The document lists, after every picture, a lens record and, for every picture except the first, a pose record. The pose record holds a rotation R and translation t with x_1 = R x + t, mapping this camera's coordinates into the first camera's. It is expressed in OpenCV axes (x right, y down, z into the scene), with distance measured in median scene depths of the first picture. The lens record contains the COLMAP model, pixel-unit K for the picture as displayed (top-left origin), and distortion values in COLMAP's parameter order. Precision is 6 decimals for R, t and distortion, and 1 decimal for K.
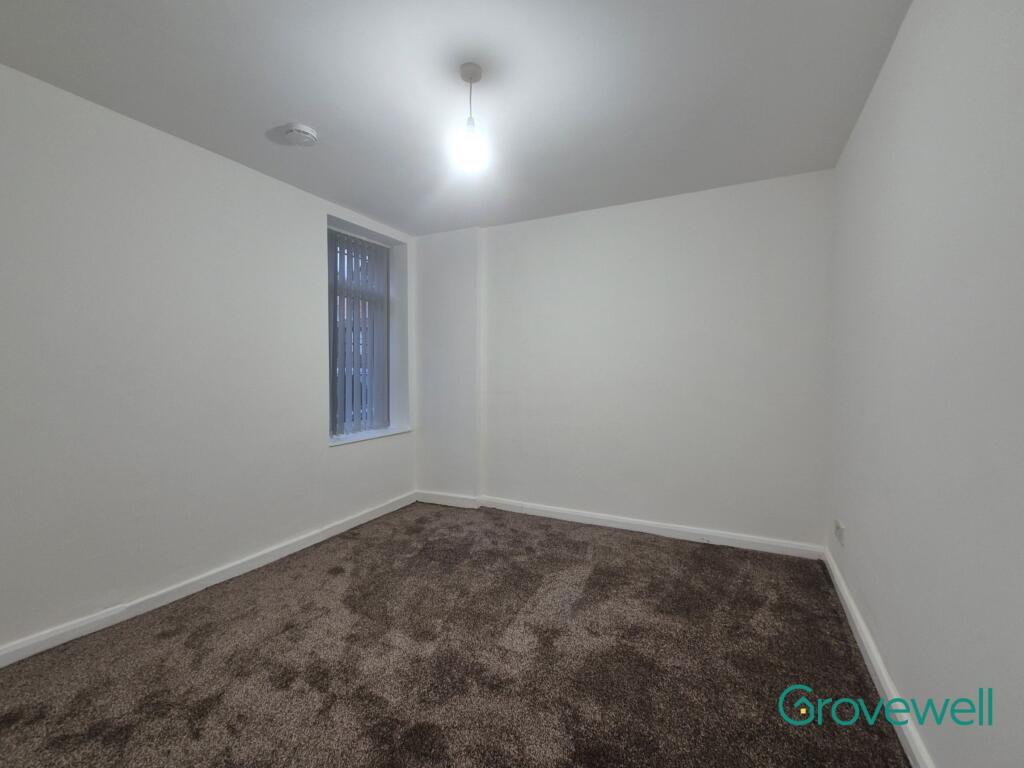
lens RADIAL K [[417.3, 0, 519.7], [0, 417.3, 379.1], [0, 0, 1]] dist [-0.000492, 0.000125]
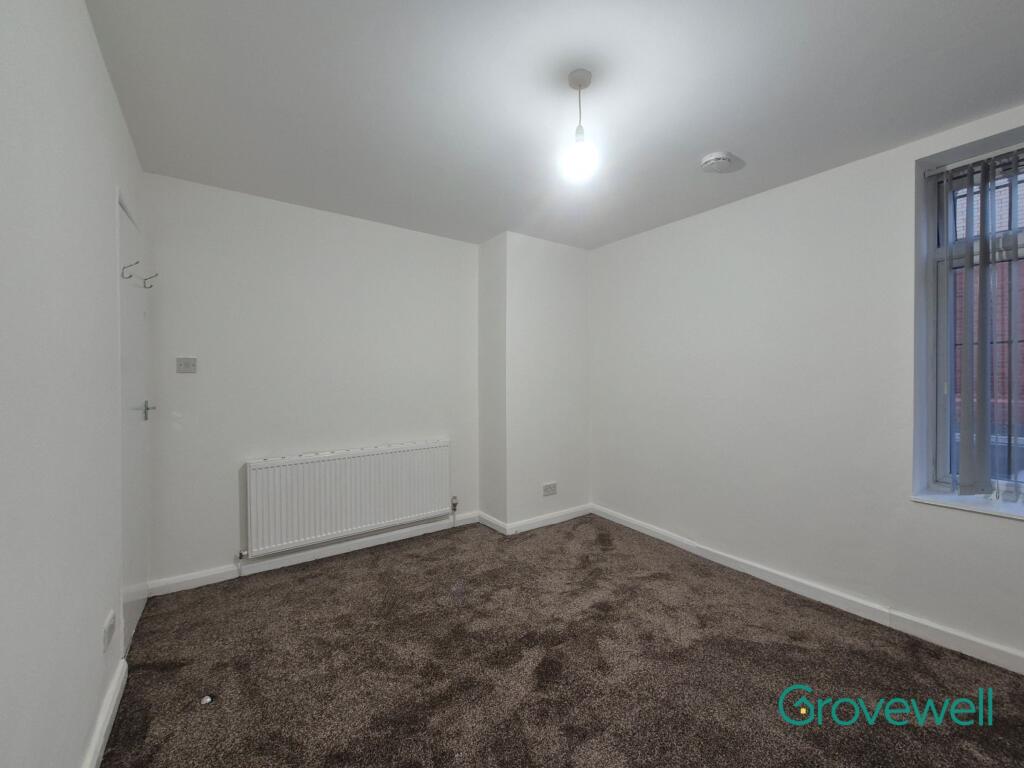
lens RADIAL K [[417.3, 0, 519.7], [0, 417.3, 379.1], [0, 0, 1]] dist [-0.000492, 0.000125]
pose [[-0.449487, 0.006938, -0.893260, 0.559345], [-0.015550, 0.999758, 0.015590, -0.048871], [0.893152, 0.020898, -0.449270, 0.931289]]
